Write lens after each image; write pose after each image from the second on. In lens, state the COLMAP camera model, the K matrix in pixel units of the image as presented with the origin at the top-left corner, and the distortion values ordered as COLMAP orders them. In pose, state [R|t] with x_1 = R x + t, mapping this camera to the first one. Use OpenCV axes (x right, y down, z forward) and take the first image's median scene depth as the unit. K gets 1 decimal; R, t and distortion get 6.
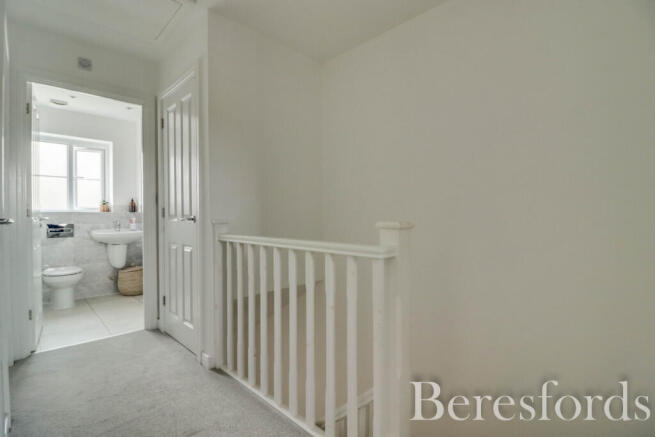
lens RADIAL K [[314.2, 0, 324.9], [0, 314.2, 216.2], [0, 0, 1]] dist [-0.003118, -0.000594]
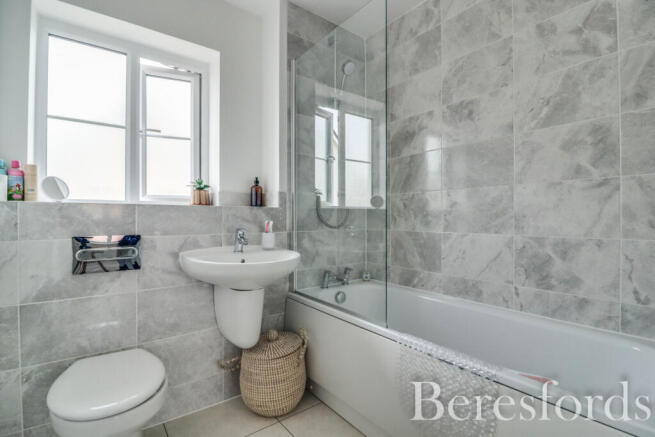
lens RADIAL K [[314.2, 0, 329.9], [0, 314.2, 218.8], [0, 0, 1]] dist [-0.003118, -0.000594]
pose [[0.992393, 0.010325, -0.122676, -0.487438], [-0.009479, 0.999927, 0.007475, -0.000158], [0.122745, -0.006255, 0.992419, 0.602806]]
